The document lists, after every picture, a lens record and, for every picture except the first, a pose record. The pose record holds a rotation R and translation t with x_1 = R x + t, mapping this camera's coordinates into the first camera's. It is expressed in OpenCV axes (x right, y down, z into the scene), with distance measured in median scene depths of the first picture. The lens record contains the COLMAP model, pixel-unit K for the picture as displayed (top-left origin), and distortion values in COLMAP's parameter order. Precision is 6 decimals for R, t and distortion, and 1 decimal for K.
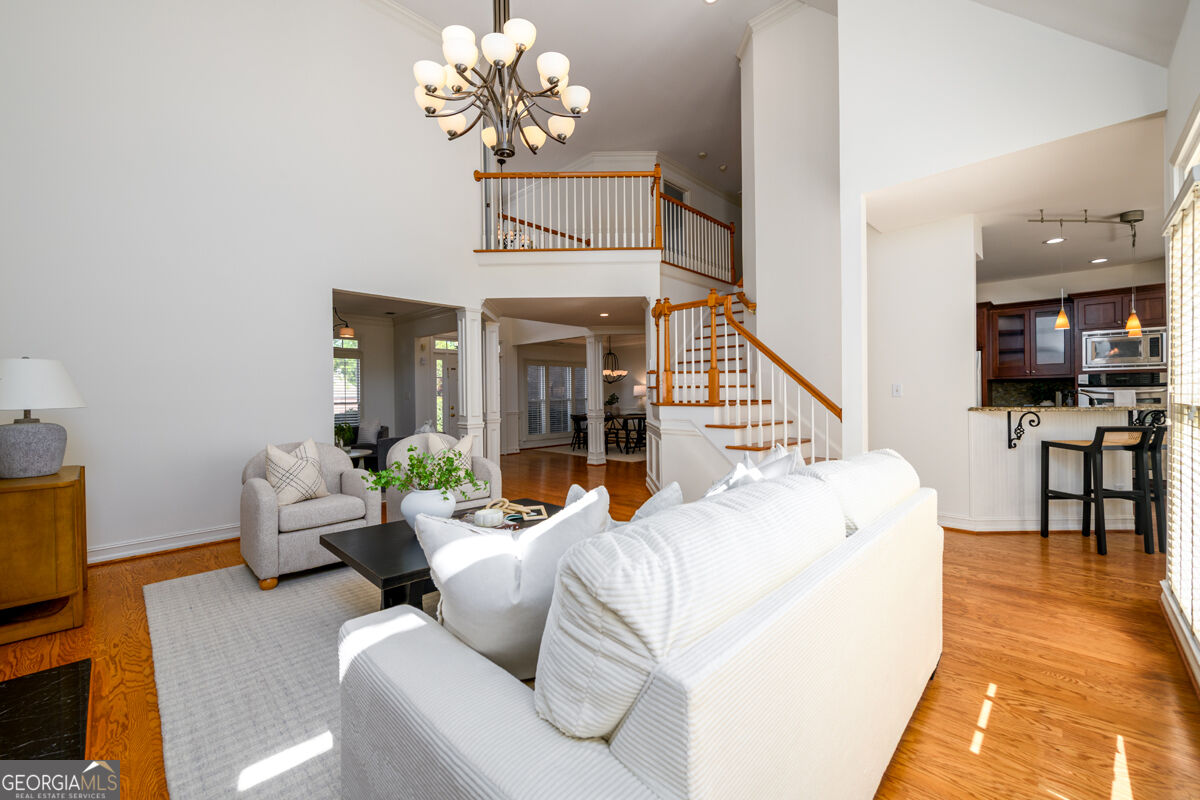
lens RADIAL K [[475.4, 0, 603.4], [0, 475.4, 396.3], [0, 0, 1]] dist [-0.001333, -0.000163]
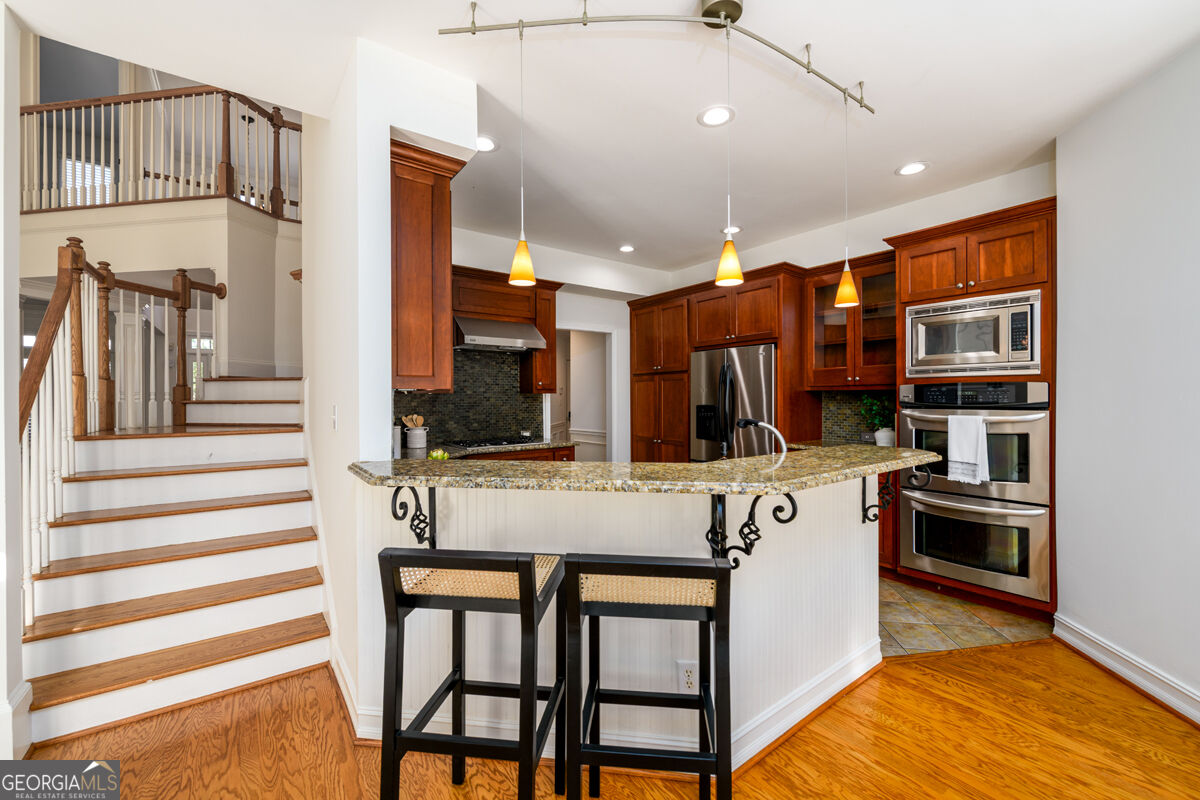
lens RADIAL K [[475.4, 0, 603.4], [0, 475.4, 396.3], [0, 0, 1]] dist [-0.001333, -0.000163]
pose [[0.988197, 0.007805, -0.152988, 0.756354], [-0.007512, 0.999969, 0.002499, -0.031148], [0.153002, -0.001320, 0.988225, 0.410227]]
